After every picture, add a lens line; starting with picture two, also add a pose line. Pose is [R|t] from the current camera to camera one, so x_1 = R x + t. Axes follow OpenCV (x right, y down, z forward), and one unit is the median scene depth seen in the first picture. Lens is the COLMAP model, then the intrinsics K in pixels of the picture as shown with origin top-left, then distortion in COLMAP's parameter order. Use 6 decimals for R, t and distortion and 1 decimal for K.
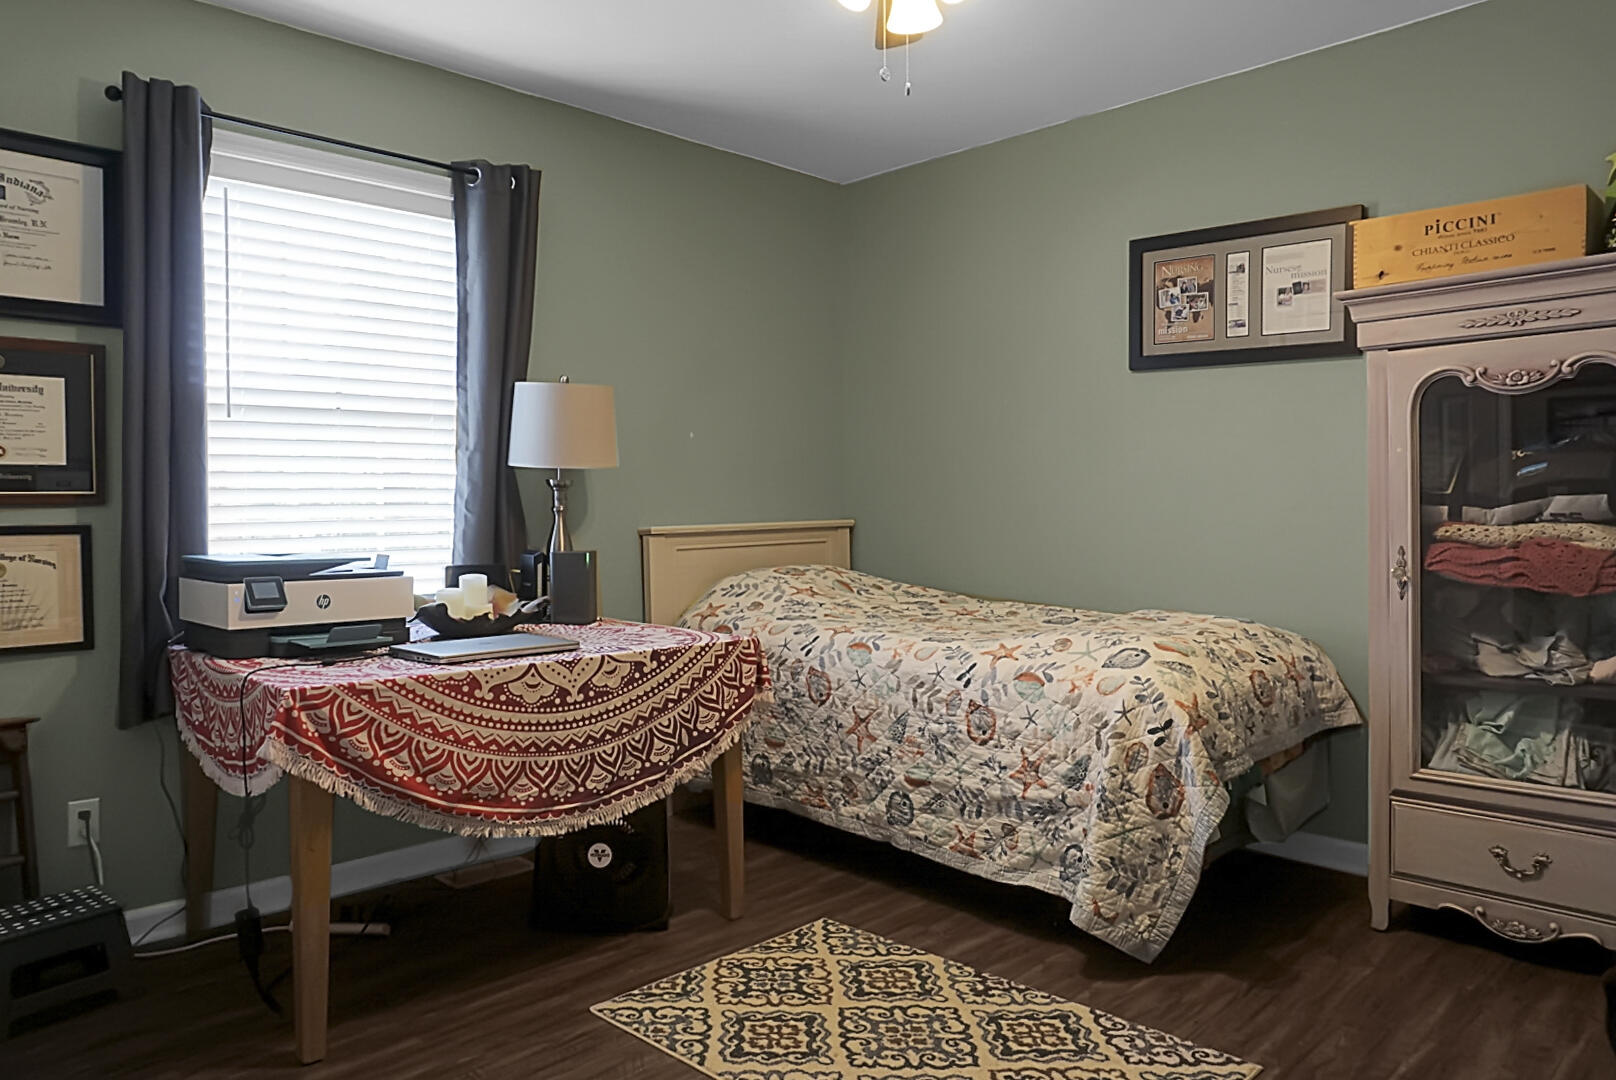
lens RADIAL K [[1101.2, 0, 808.0], [0, 1101.2, 540.0], [0, 0, 1]] dist [-0.047228, 0.040592]
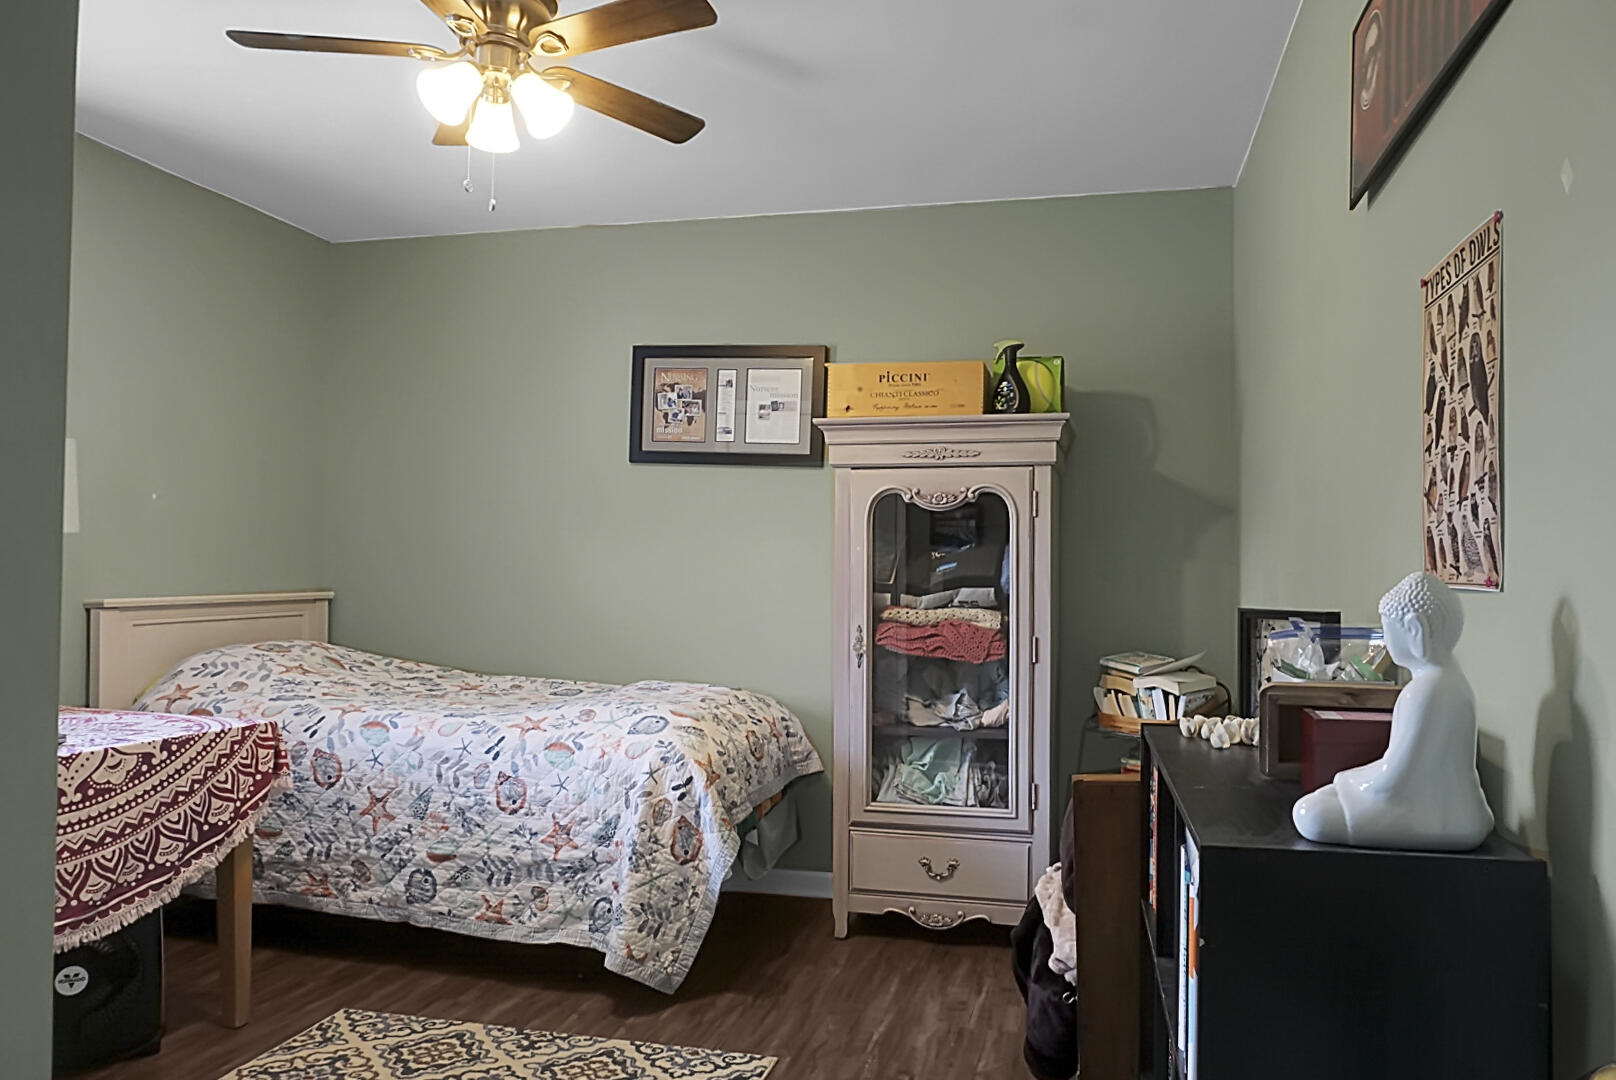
lens RADIAL K [[1218.0, 0, 808.0], [0, 1218.0, 540.0], [0, 0, 1]] dist [-0.051629, 0.065619]
pose [[0.847021, 0.033096, 0.530529, -0.234059], [-0.008333, 0.998764, -0.049003, -0.021562], [-0.531495, 0.037086, 0.846249, -0.146565]]
